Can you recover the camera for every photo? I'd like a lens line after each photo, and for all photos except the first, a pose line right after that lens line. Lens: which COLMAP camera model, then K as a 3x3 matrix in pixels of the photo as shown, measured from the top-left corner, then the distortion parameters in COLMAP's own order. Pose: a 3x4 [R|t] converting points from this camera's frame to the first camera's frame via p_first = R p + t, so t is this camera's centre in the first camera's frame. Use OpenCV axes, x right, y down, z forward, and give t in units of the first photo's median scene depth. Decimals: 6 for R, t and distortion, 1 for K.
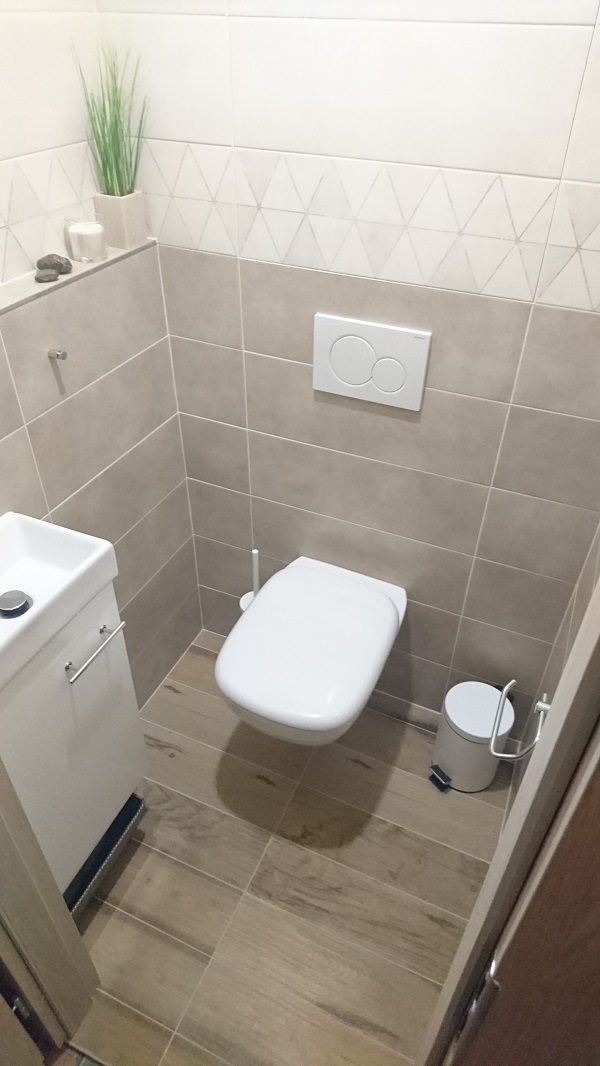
lens RADIAL K [[673.2, 0, 299.2], [0, 673.2, 534.4], [0, 0, 1]] dist [0.059896, -0.075144]
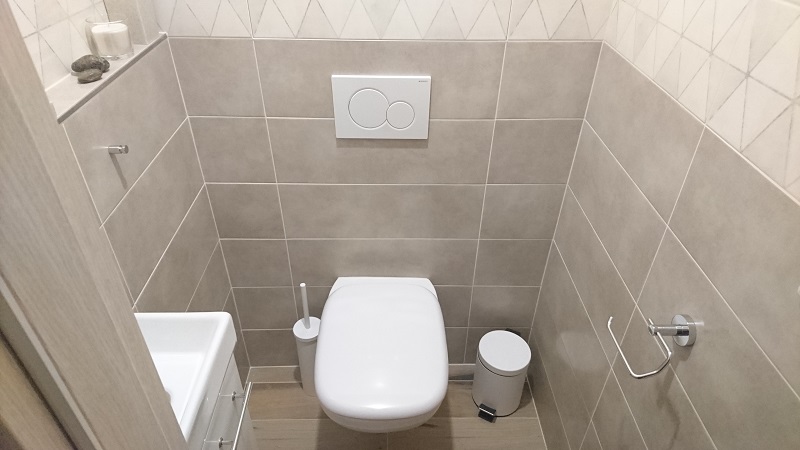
lens RADIAL K [[505.2, 0, 397.0], [0, 505.2, 222.1], [0, 0, 1]] dist [0.059896, -0.075144]
pose [[0.907396, -0.246560, 0.340355, -0.234084], [0.261358, 0.965239, 0.002451, -0.047538], [-0.329128, 0.086730, 0.940294, 0.138402]]
